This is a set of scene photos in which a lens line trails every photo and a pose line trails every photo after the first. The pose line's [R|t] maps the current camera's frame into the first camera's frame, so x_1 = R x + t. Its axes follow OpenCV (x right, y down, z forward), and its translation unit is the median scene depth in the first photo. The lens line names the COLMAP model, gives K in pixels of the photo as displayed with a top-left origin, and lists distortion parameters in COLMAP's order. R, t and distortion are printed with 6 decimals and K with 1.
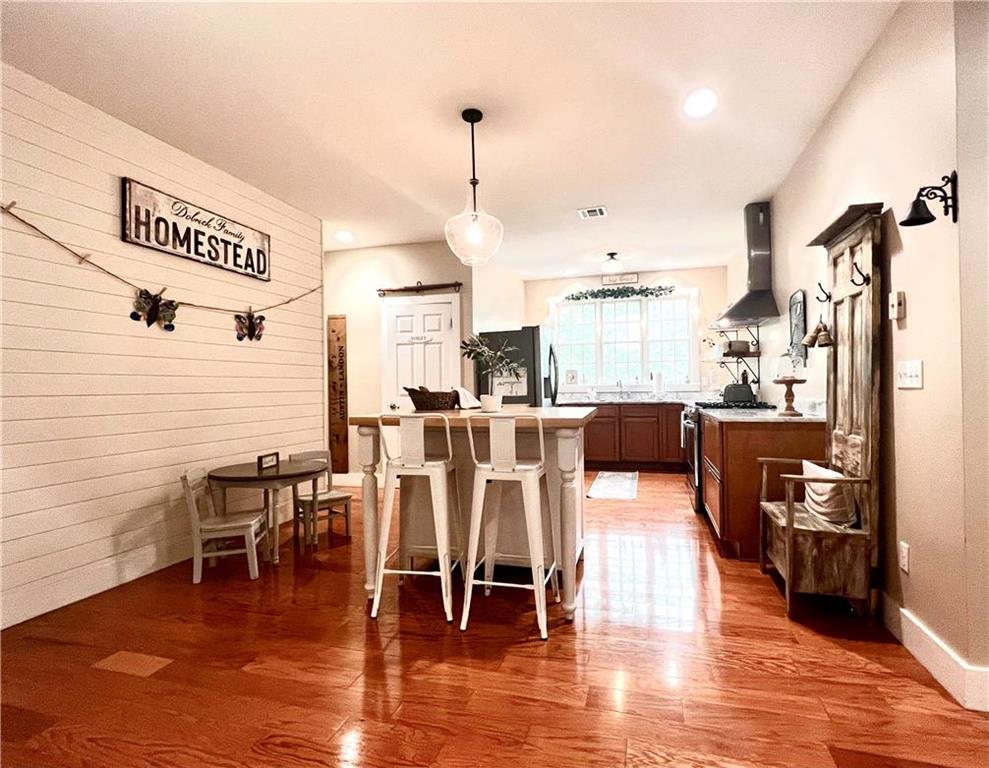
lens RADIAL K [[466.3, 0, 521.0], [0, 466.3, 385.3], [0, 0, 1]] dist [-0.000724, -0.000070]
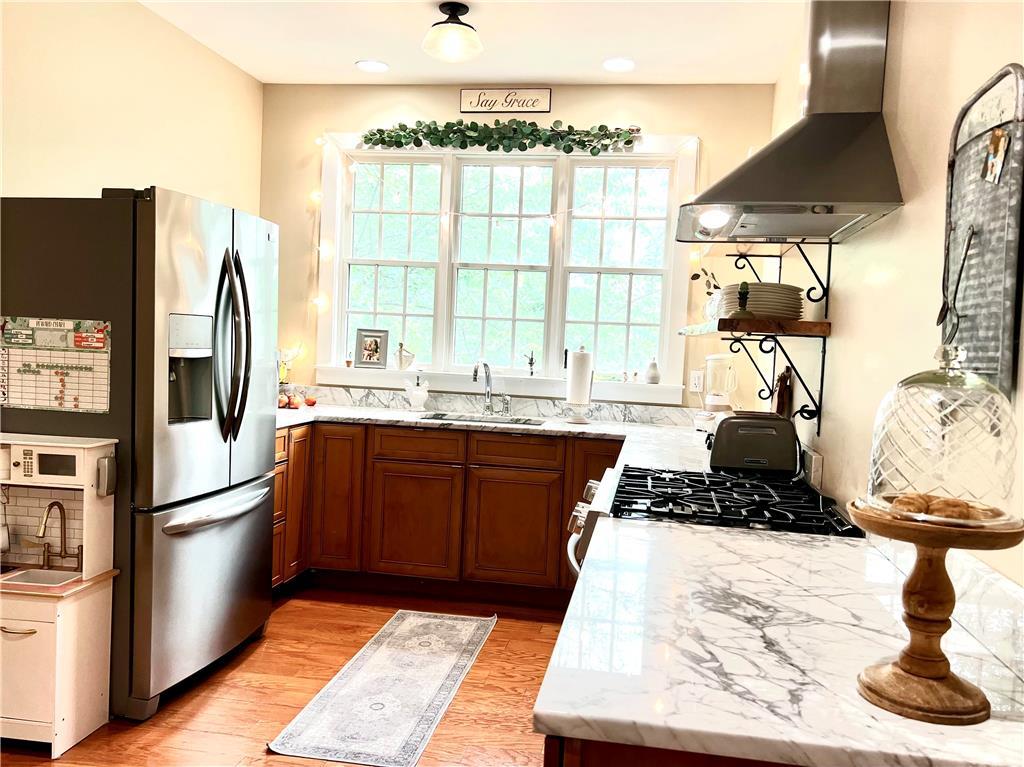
lens RADIAL K [[844.8, 0, 513.4], [0, 844.8, 388.1], [0, 0, 1]] dist [0.063616, -0.004953]
pose [[0.992903, 0.056345, 0.104732, 0.172530], [-0.062221, 0.996616, 0.053714, -0.032674], [-0.101351, -0.059849, 0.993049, 0.317093]]
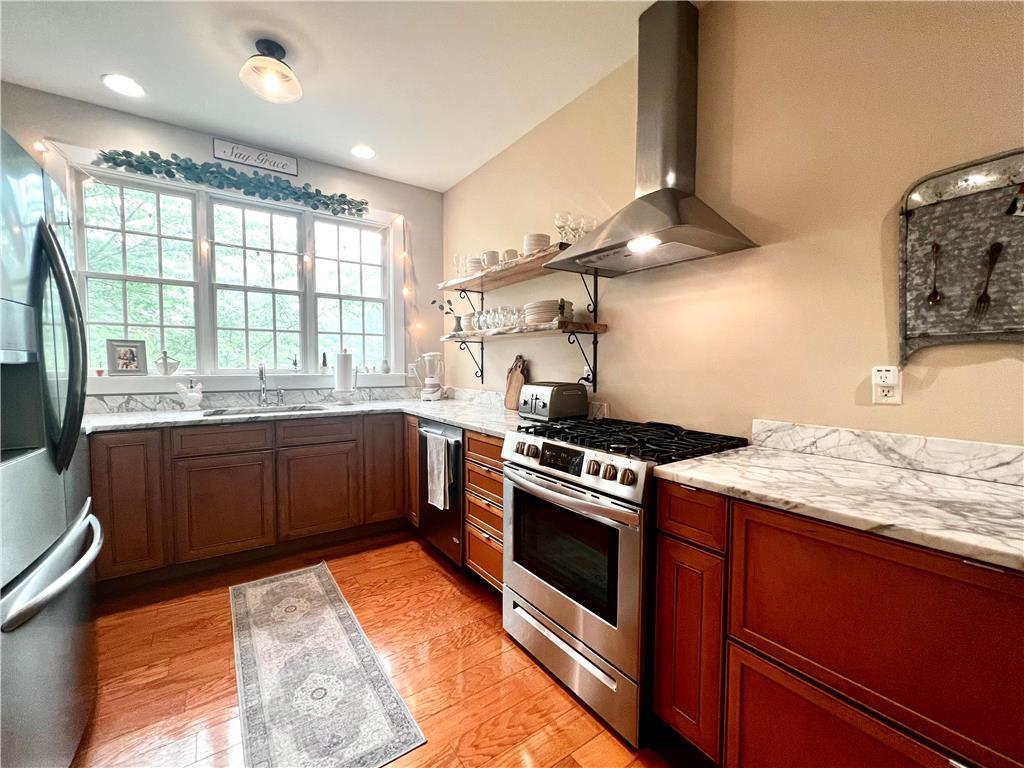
lens RADIAL K [[422.1, 0, 503.0], [0, 422.1, 382.3], [0, 0, 1]] dist [0.000207, 0.000678]
pose [[0.647264, -0.017797, 0.762058, 0.041720], [-0.016129, 0.999184, 0.037034, -0.015822], [-0.762096, -0.036262, 0.646448, 0.556716]]
